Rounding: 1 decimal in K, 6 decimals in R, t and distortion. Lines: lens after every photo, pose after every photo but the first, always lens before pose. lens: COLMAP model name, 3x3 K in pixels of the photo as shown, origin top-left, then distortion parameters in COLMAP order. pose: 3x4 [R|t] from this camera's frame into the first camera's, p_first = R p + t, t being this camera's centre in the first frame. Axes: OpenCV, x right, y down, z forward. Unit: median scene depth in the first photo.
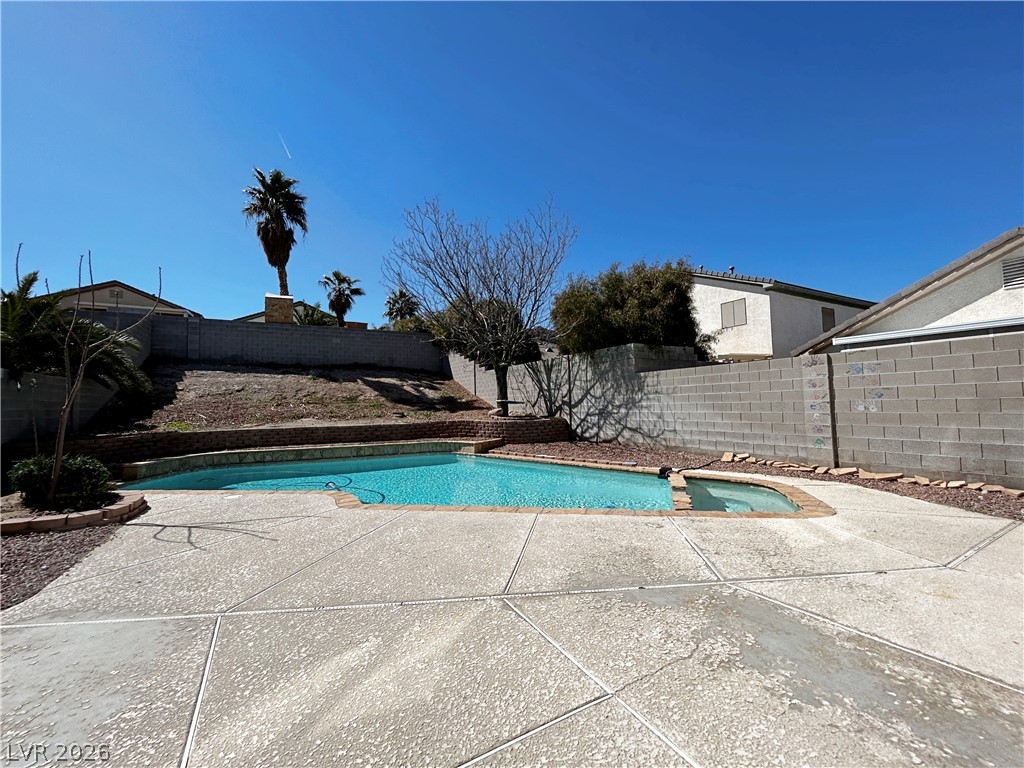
lens RADIAL K [[413.3, 0, 512.0], [0, 413.3, 384.0], [0, 0, 1]] dist [-0.002024, -0.000134]
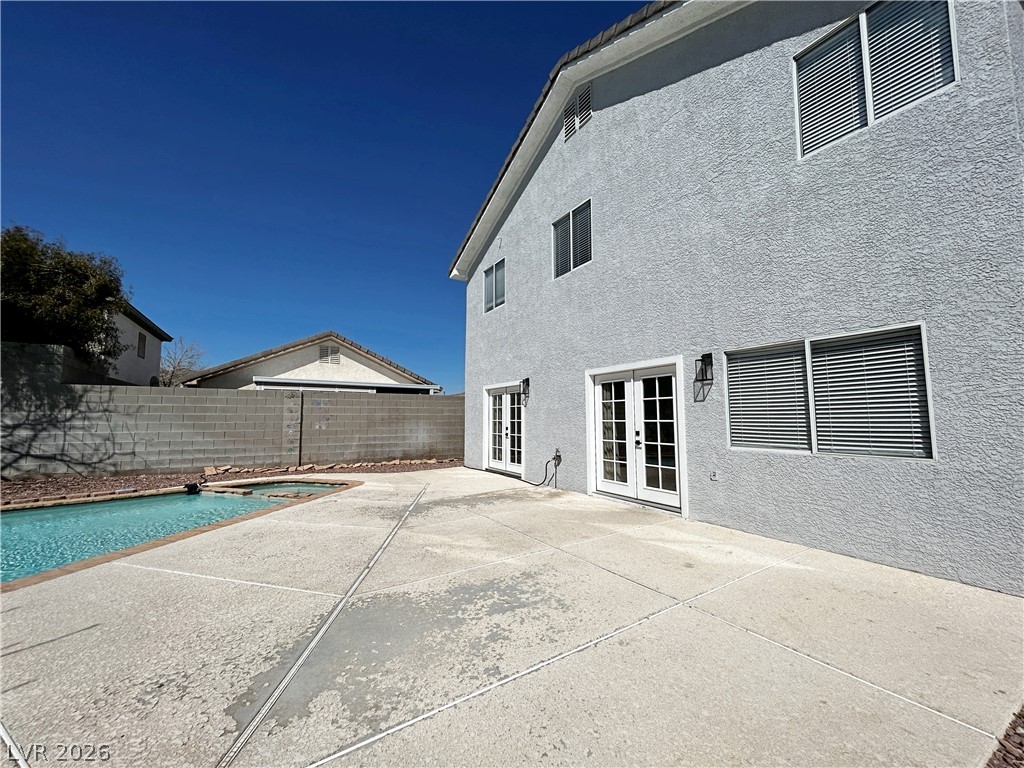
lens RADIAL K [[411.1, 0, 513.3], [0, 411.1, 382.8], [0, 0, 1]] dist [-0.000864, 0.000139]
pose [[-0.017985, 0.112637, 0.993473, -0.484736], [-0.044258, 0.992571, -0.113335, 0.021035], [-0.998858, -0.046008, -0.012866, 0.150612]]
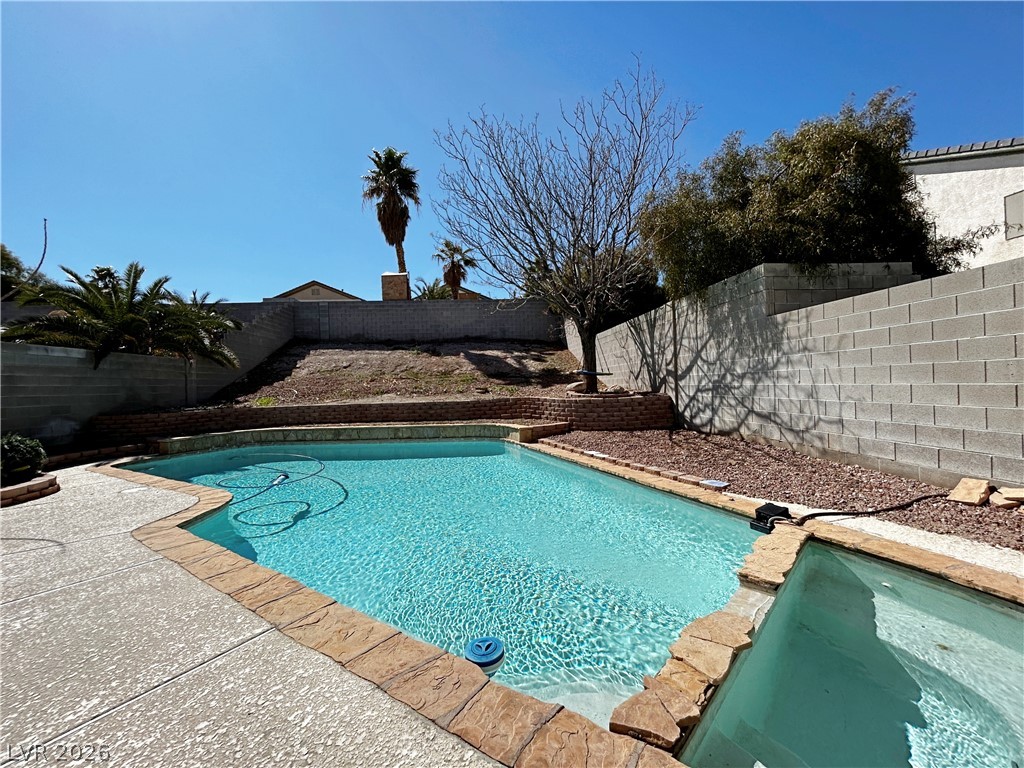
lens RADIAL K [[411.1, 0, 513.3], [0, 411.1, 382.8], [0, 0, 1]] dist [-0.000864, 0.000139]
pose [[0.911646, -0.008069, -0.410896, 0.207591], [0.031478, 0.998241, 0.050238, 0.024070], [0.409768, -0.058733, 0.910297, 0.333559]]
